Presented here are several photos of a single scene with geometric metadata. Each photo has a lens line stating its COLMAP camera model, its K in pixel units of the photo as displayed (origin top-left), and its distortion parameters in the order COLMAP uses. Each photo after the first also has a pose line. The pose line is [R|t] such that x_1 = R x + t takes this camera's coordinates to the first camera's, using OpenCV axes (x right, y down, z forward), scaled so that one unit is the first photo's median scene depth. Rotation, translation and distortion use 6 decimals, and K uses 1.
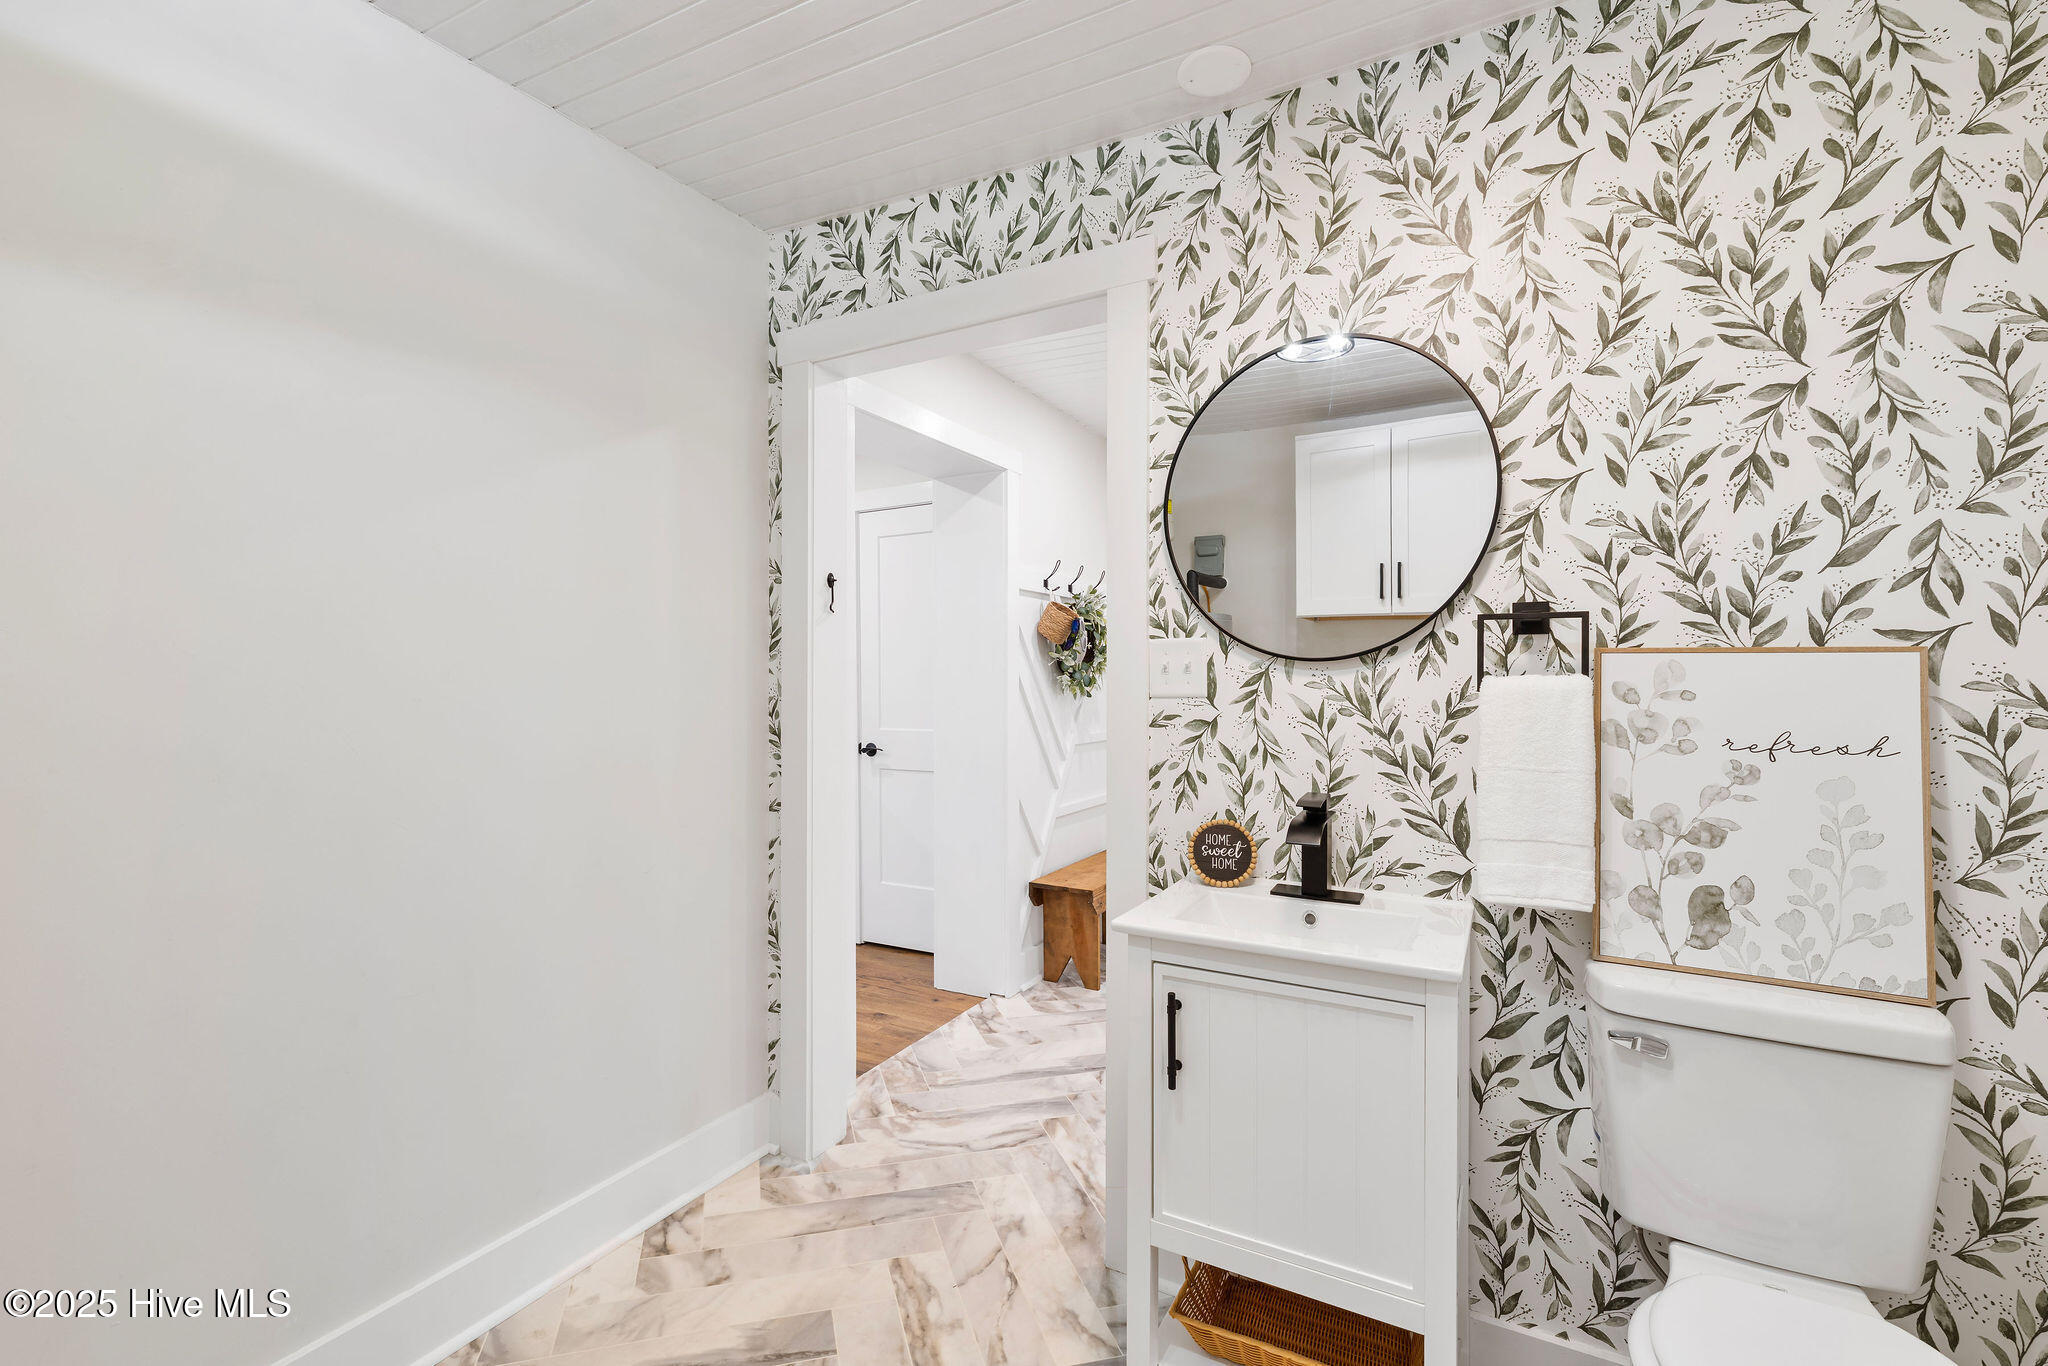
lens RADIAL K [[886.9, 0, 1025.4], [0, 886.9, 674.4], [0, 0, 1]] dist [0.004479, 0.000260]
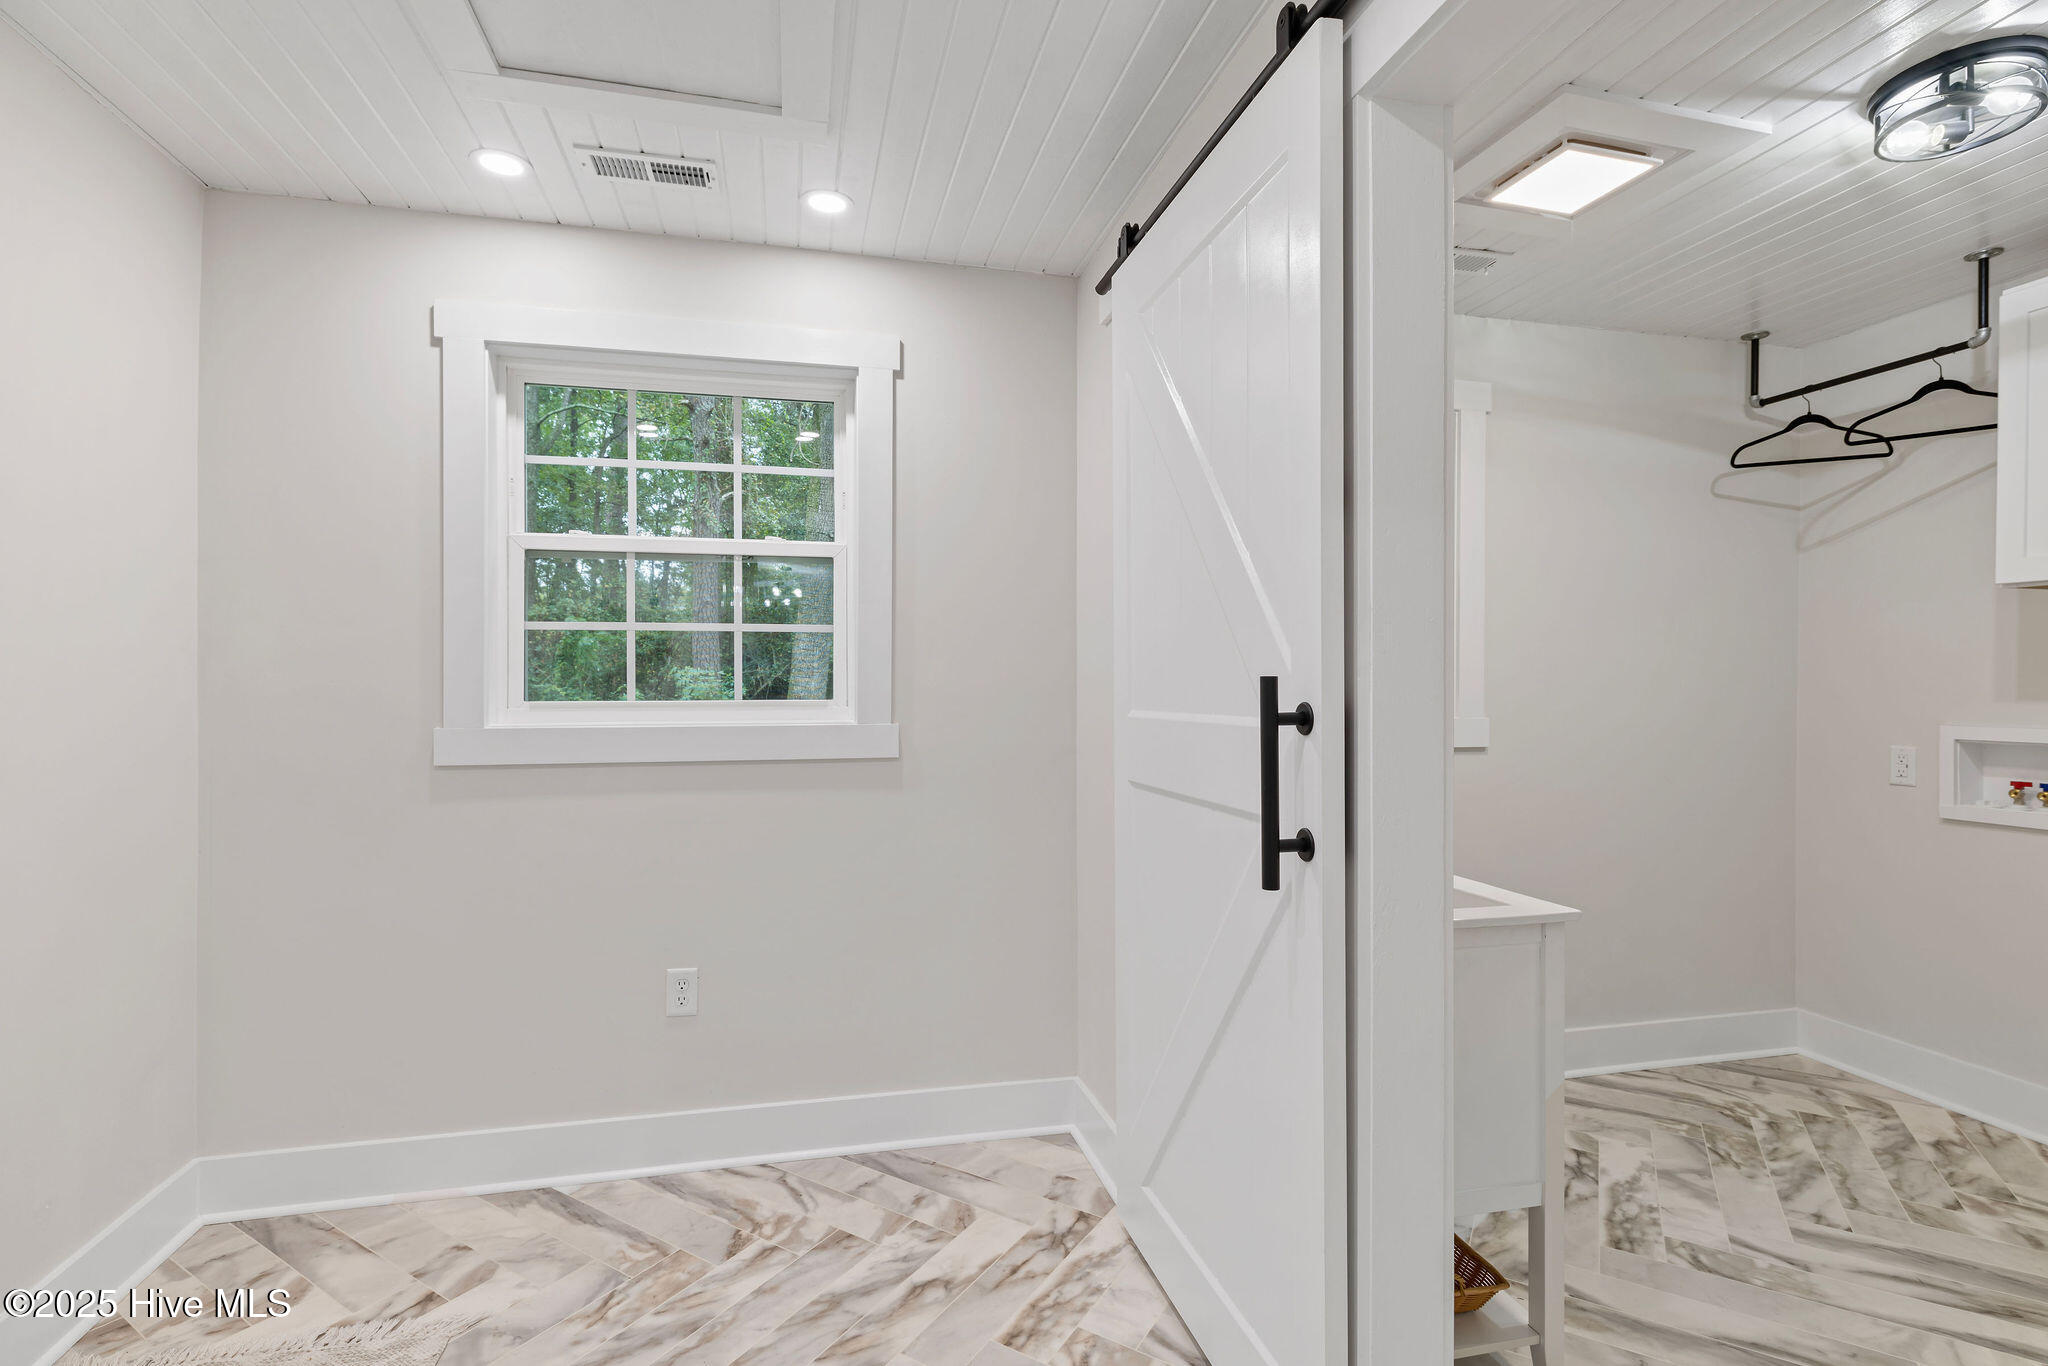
lens RADIAL K [[1006.1, 0, 1029.0], [0, 1006.1, 692.0], [0, 0, 1]] dist [0.002482, -0.000873]
pose [[-0.679687, 0.002296, 0.733499, -0.430056], [0.009786, 0.999934, 0.005938, 0.000776], [-0.733437, 0.011214, -0.679665, 2.370156]]
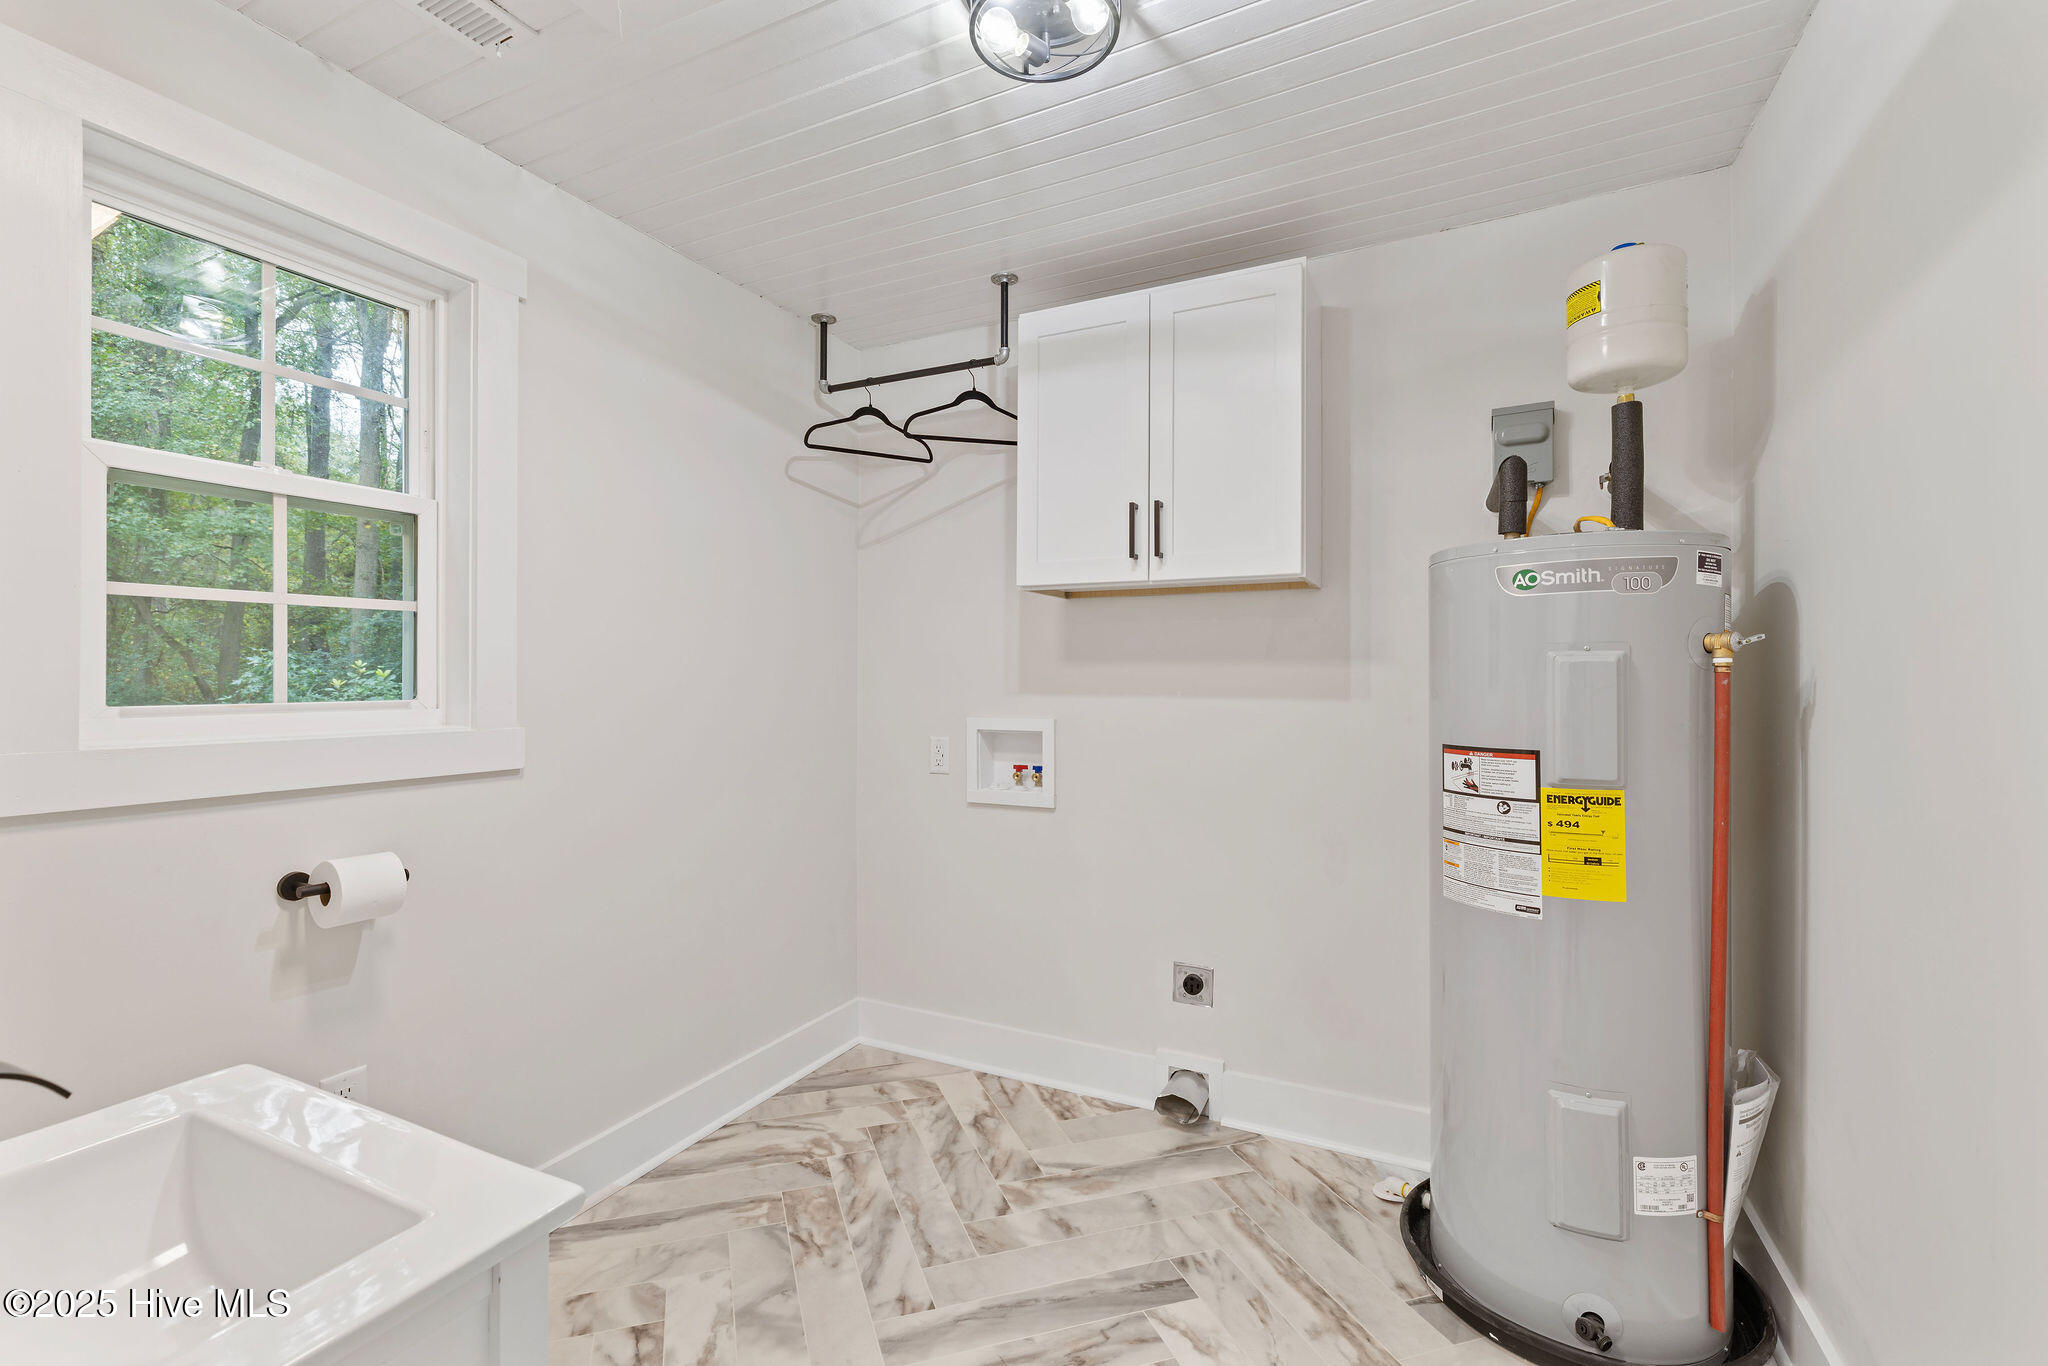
lens RADIAL K [[886.9, 0, 1026.4], [0, 886.9, 678.9], [0, 0, 1]] dist [0.004479, 0.000260]
pose [[-0.998660, 0.005734, -0.051424, -0.307467], [0.005122, 0.999915, 0.012018, -0.004471], [0.051488, 0.011739, -0.998605, 1.916911]]
